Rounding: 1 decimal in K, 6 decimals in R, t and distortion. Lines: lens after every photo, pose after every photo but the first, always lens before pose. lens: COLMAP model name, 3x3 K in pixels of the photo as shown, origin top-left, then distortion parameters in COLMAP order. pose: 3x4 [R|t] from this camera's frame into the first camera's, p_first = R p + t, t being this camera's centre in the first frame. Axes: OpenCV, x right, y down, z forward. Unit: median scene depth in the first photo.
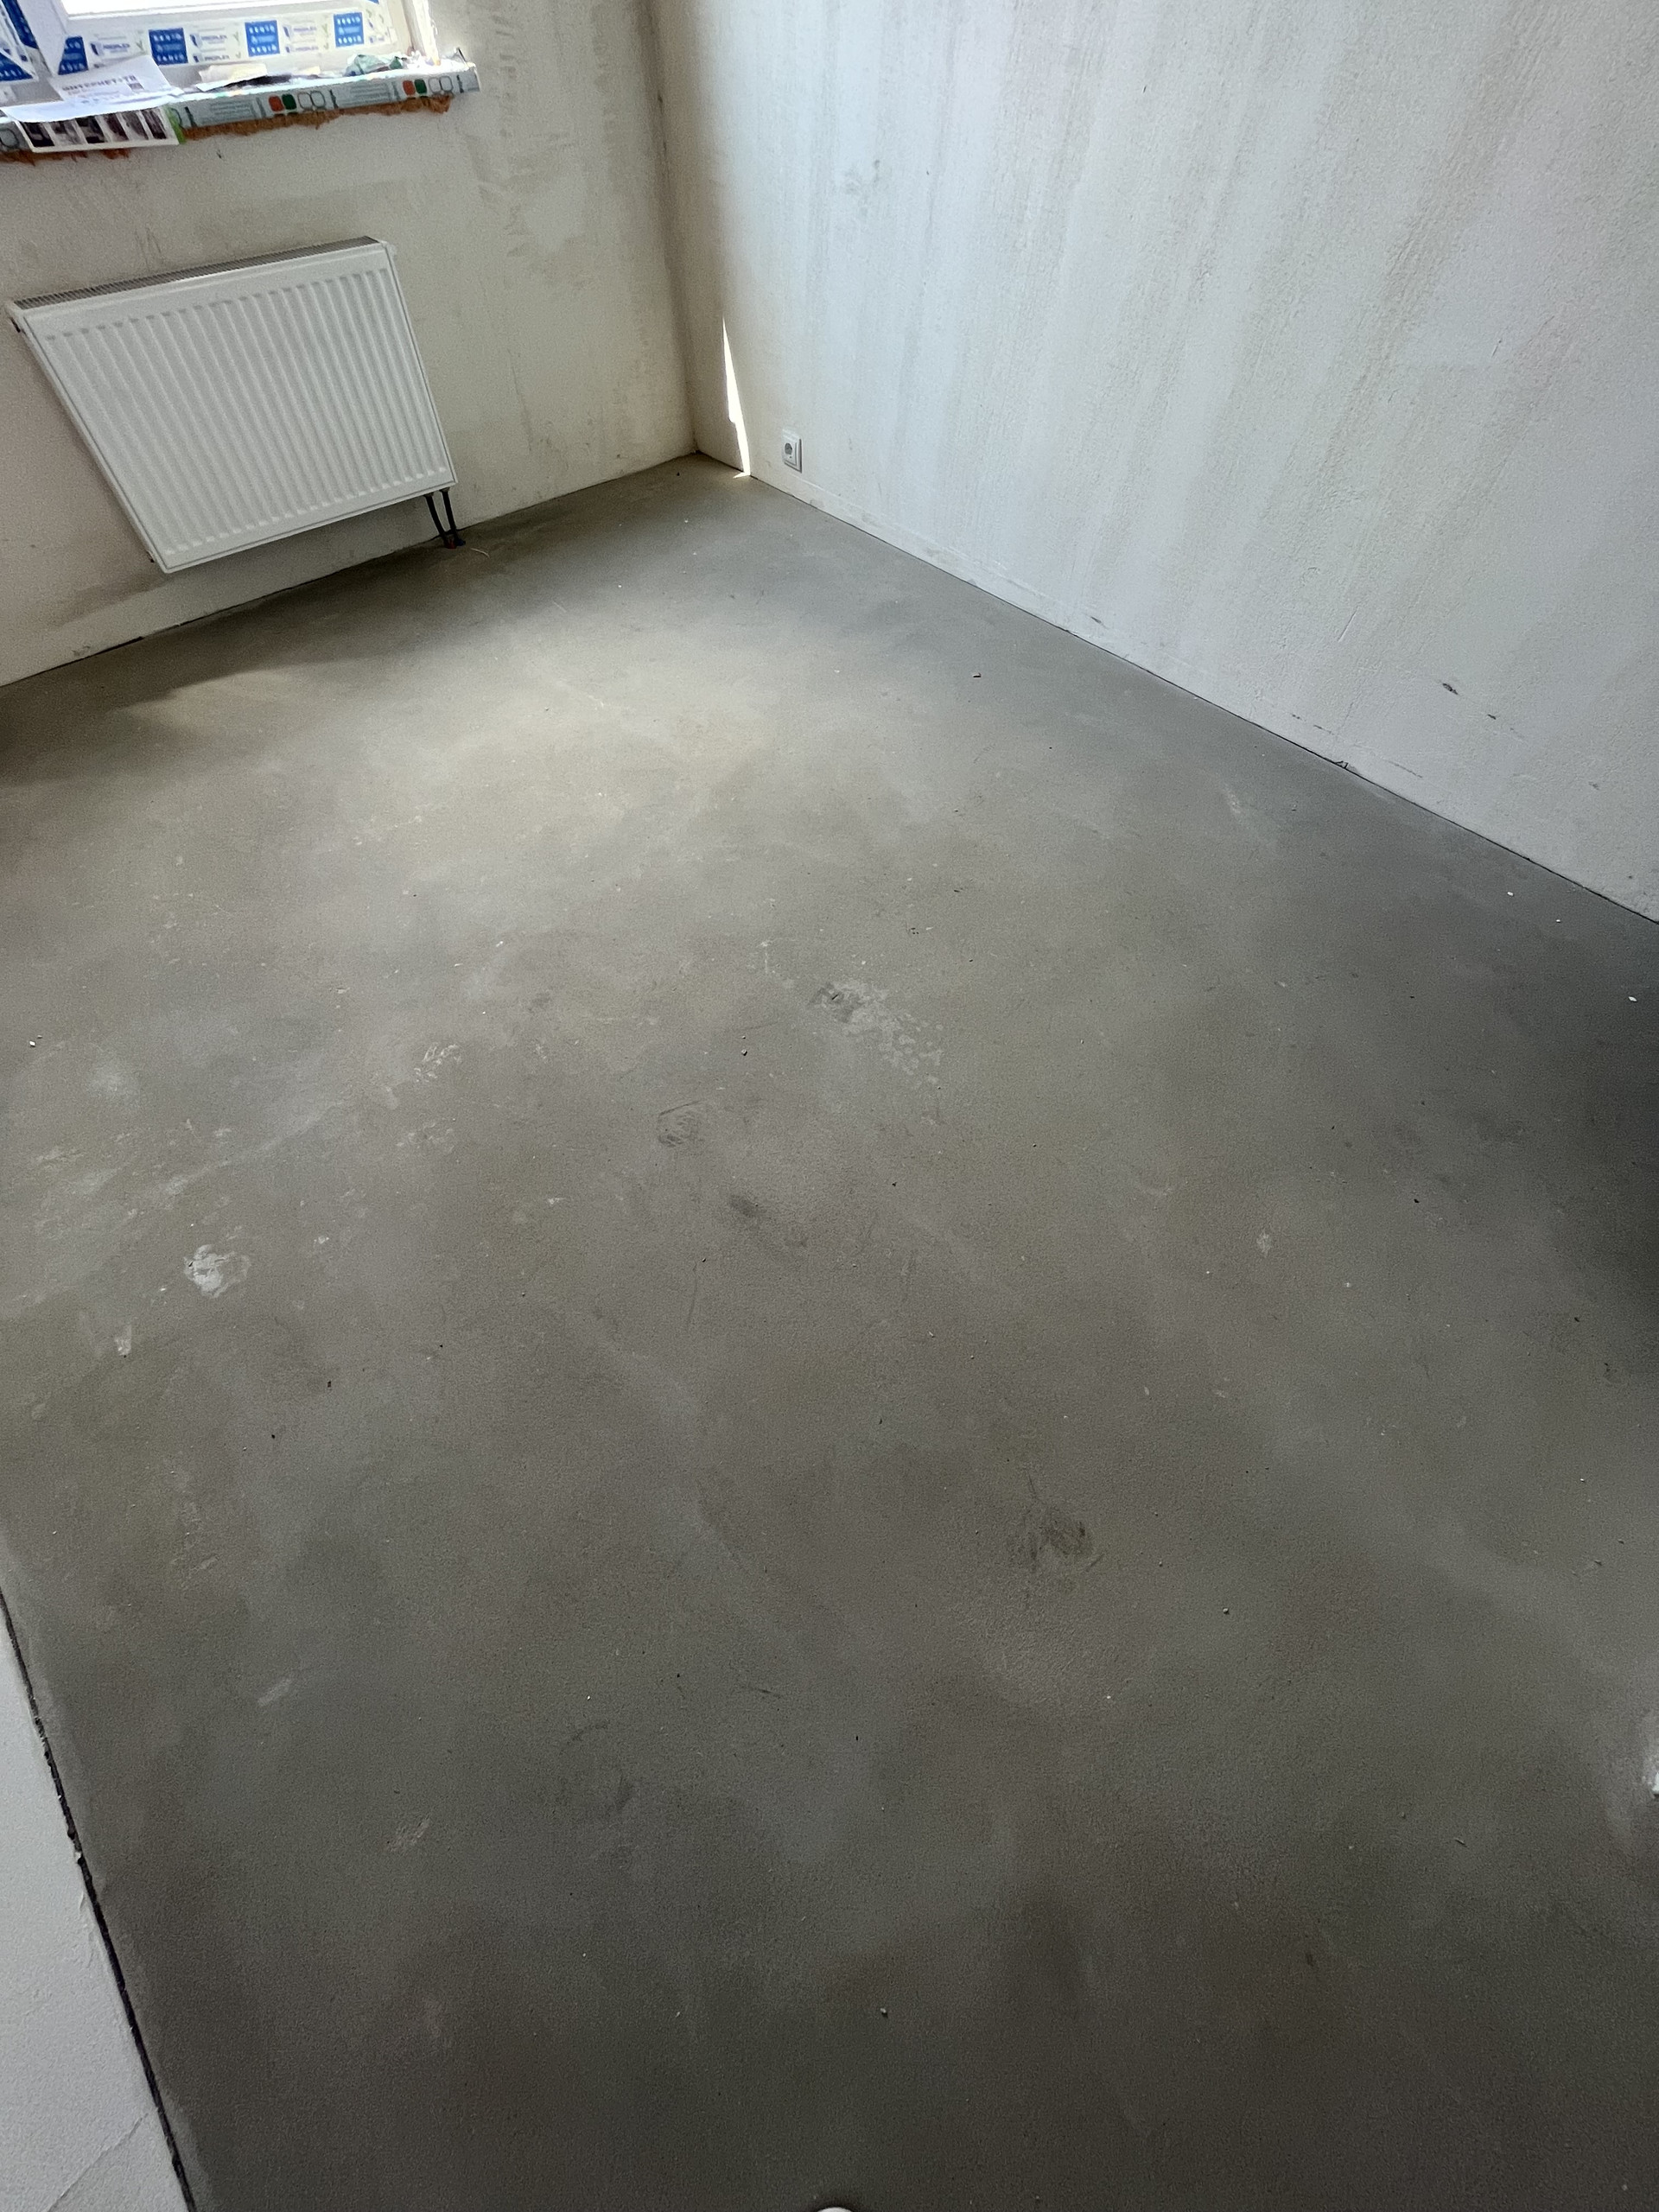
lens RADIAL K [[891.9, 0, 831.3], [0, 891.9, 1103.9], [0, 0, 1]] dist [-0.004652, 0.001055]
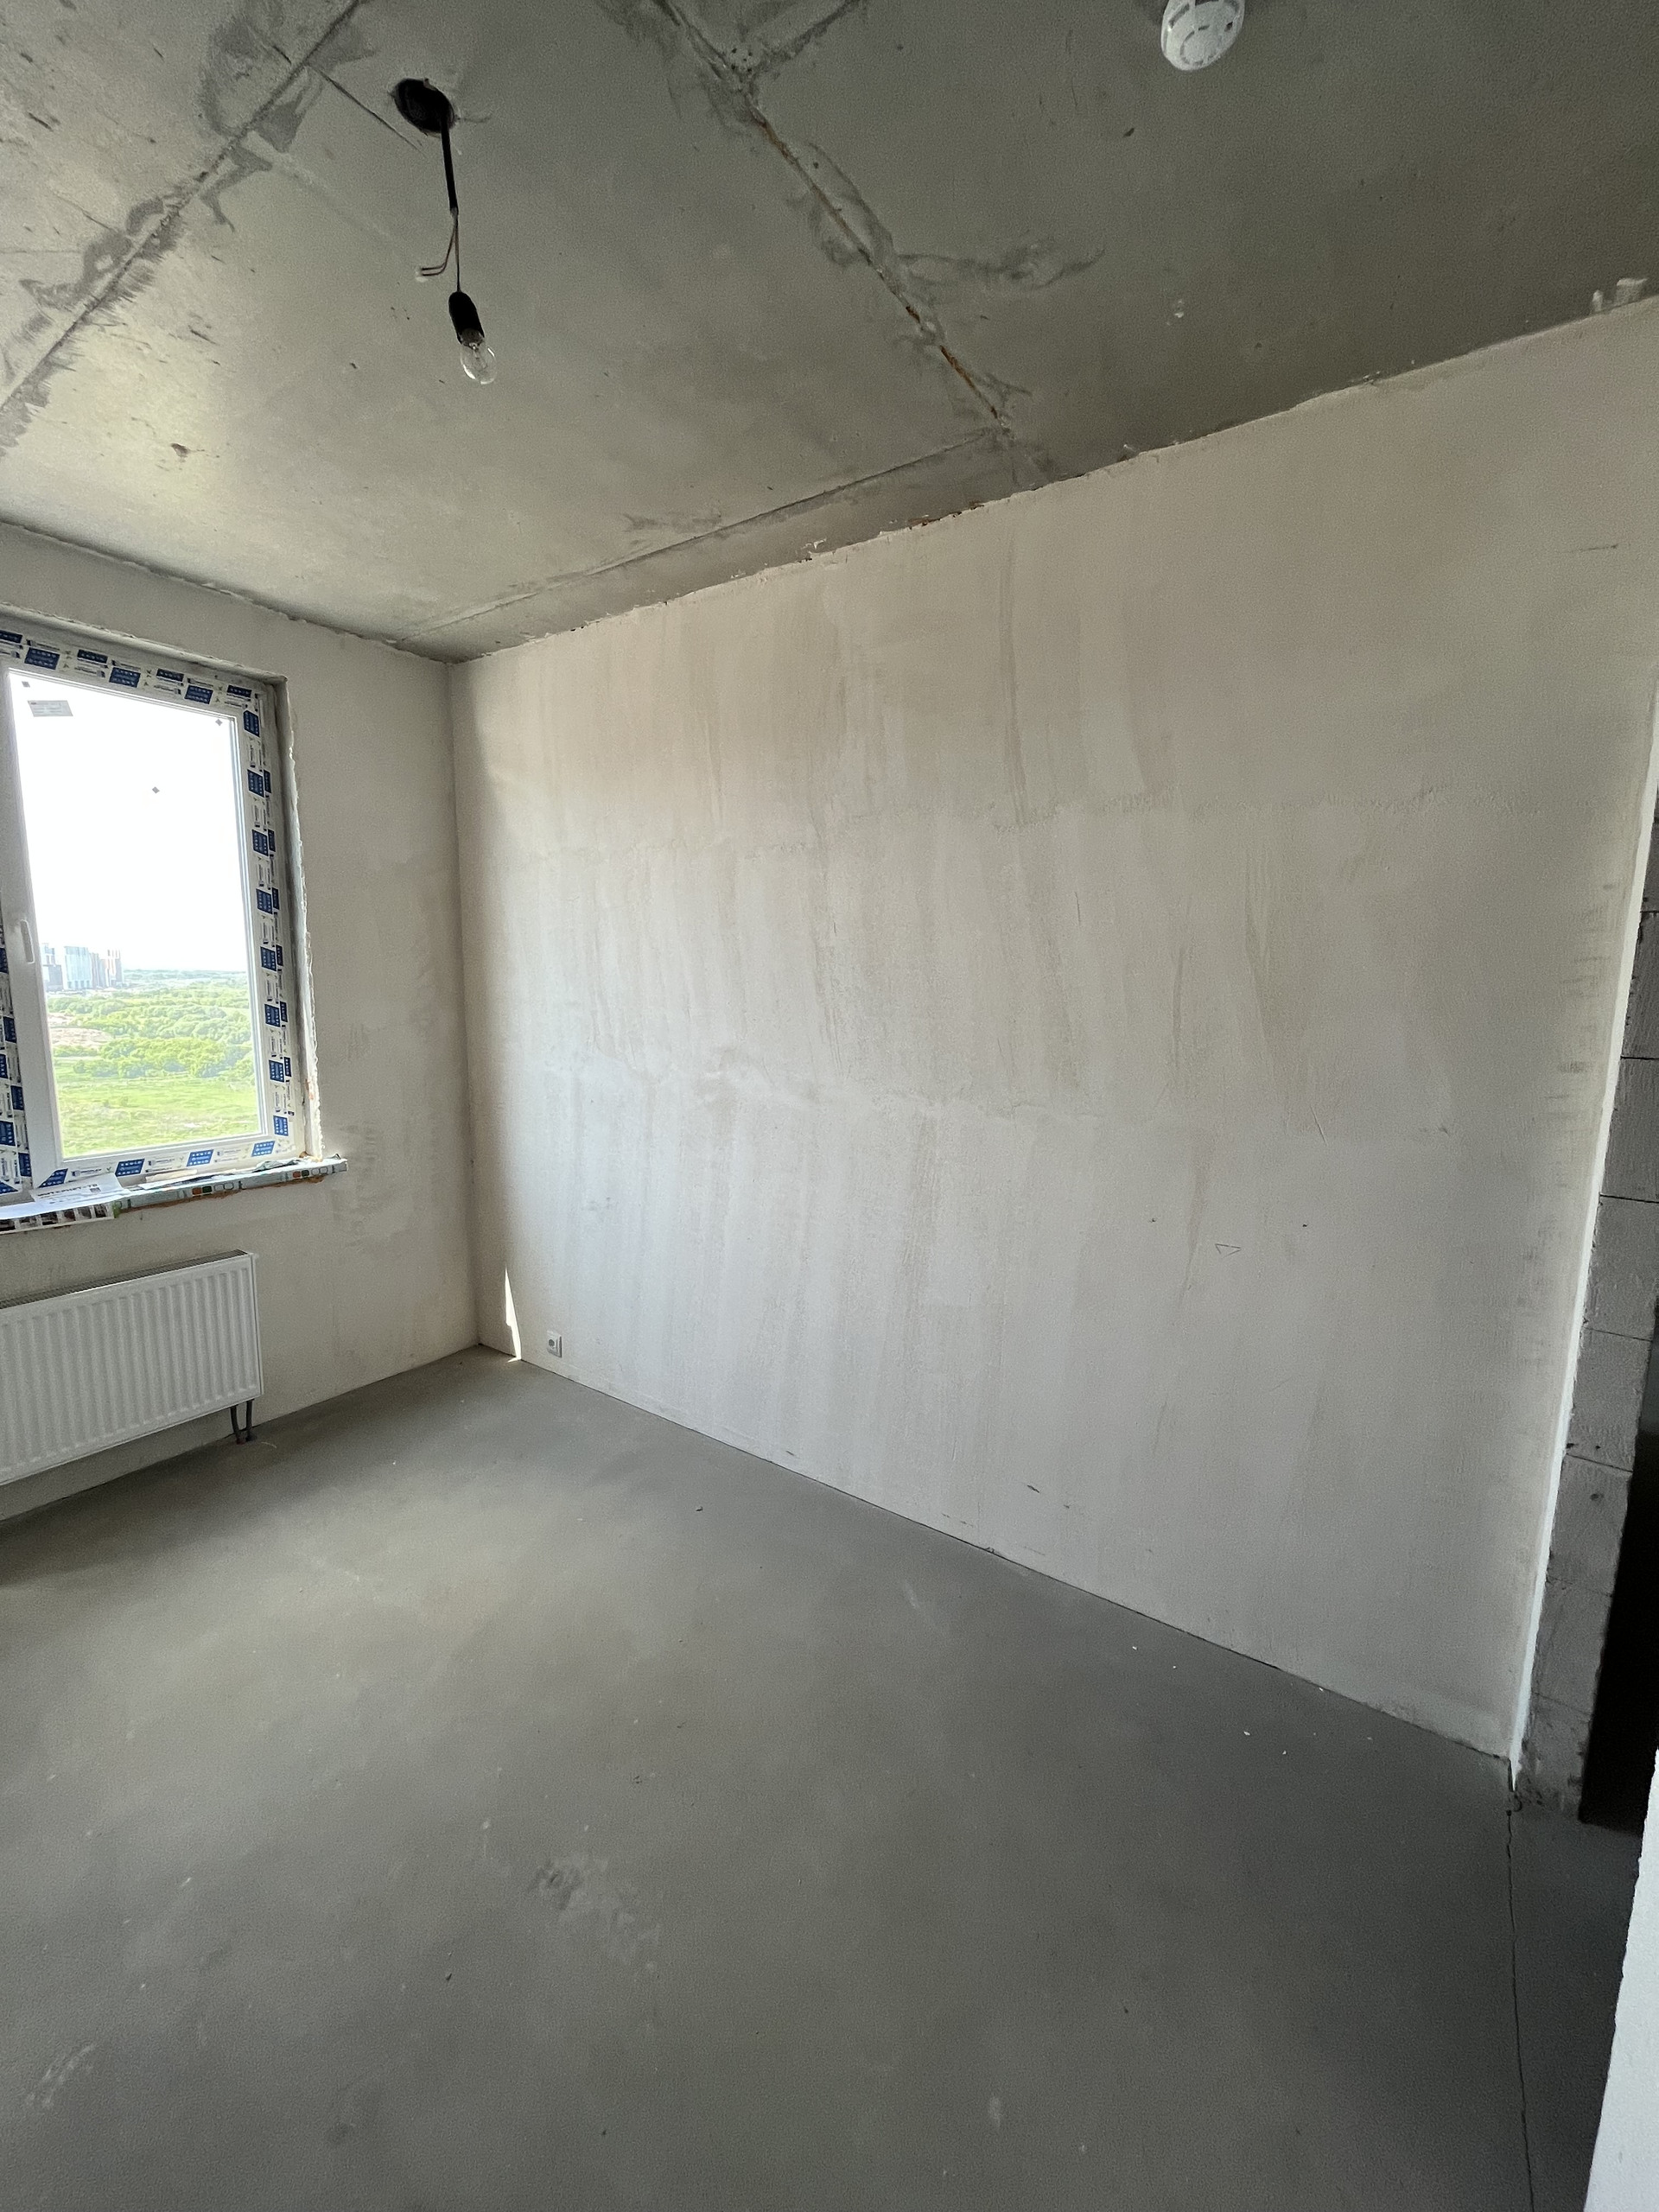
lens RADIAL K [[891.9, 0, 826.9], [0, 891.9, 1099.9], [0, 0, 1]] dist [-0.004652, 0.001055]
pose [[0.972660, -0.018204, 0.231521, 0.066077], [0.182189, 0.678033, -0.712095, 0.040472], [-0.144016, 0.734806, 0.662812, -0.258064]]
